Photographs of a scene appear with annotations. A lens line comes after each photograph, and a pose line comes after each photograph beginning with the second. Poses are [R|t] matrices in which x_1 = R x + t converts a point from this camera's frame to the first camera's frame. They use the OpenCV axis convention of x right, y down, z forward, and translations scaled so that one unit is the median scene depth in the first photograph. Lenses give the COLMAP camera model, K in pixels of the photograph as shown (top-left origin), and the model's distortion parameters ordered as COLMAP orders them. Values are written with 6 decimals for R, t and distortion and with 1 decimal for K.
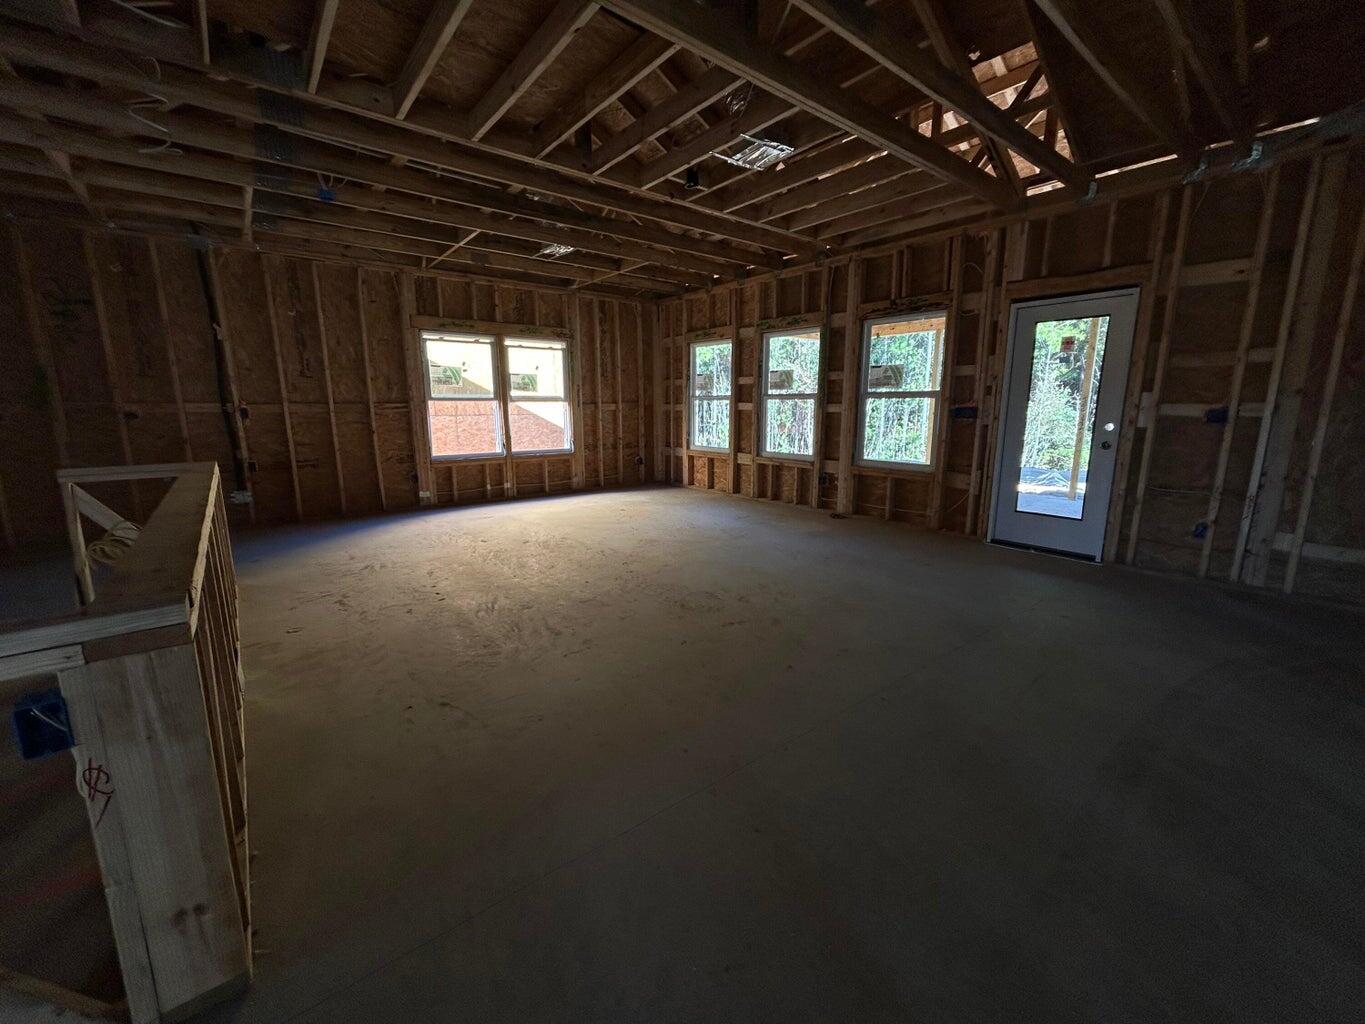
lens RADIAL K [[550.7, 0, 682.4], [0, 550.7, 509.0], [0, 0, 1]] dist [-0.003529, -0.000447]
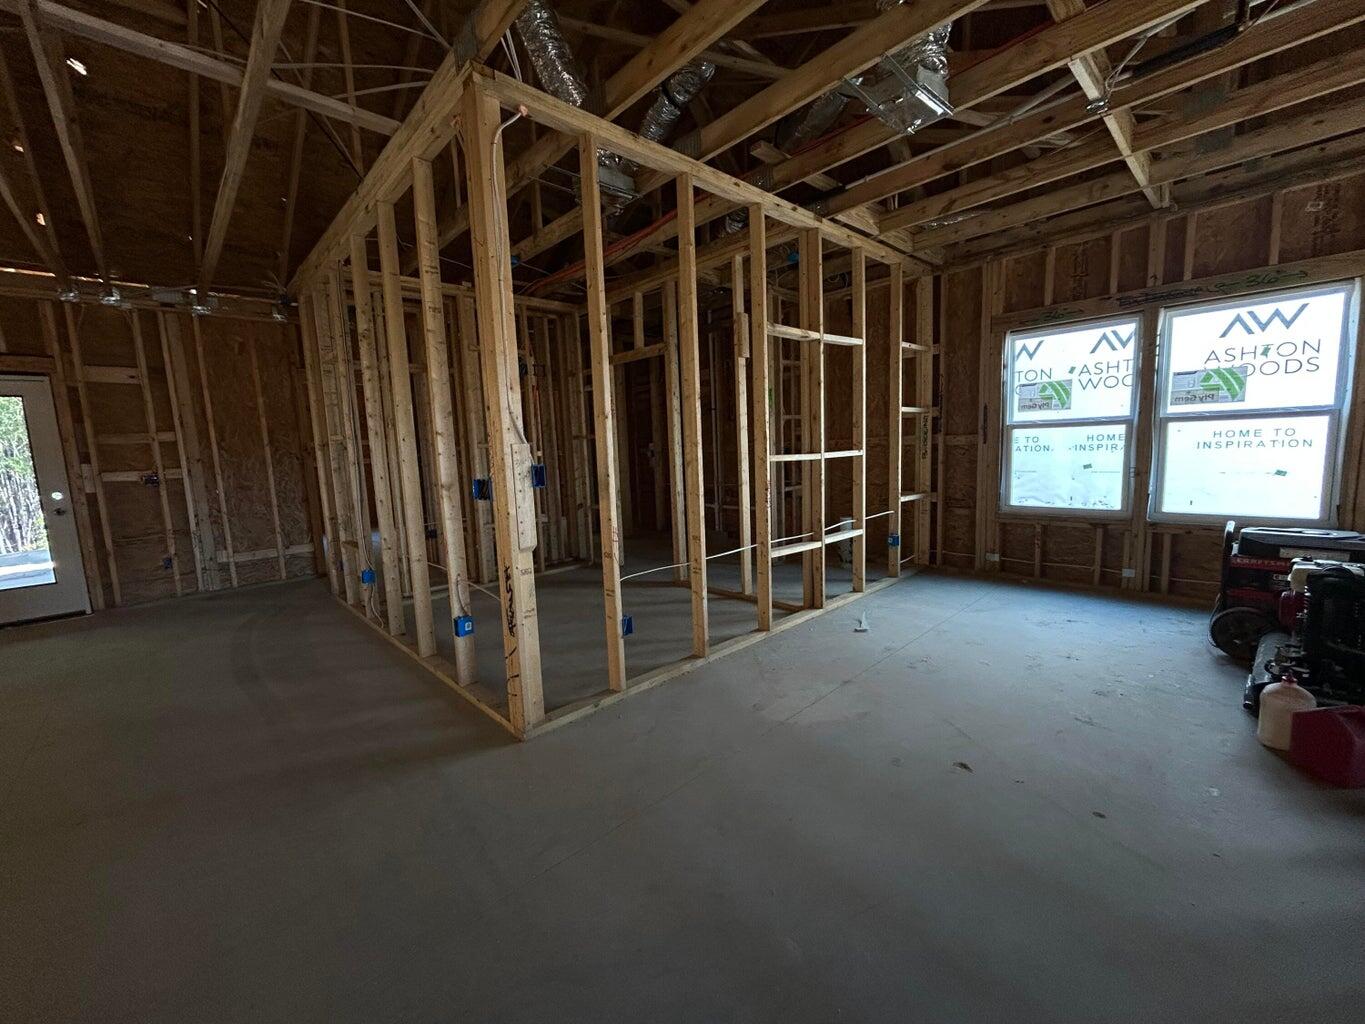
lens RADIAL K [[550.7, 0, 683.3], [0, 550.7, 514.3], [0, 0, 1]] dist [-0.003529, -0.000447]
pose [[-0.078716, -0.118065, 0.989881, -0.477450], [0.232461, 0.963415, 0.133394, 0.038441], [-0.969415, 0.240609, -0.048391, -0.188974]]
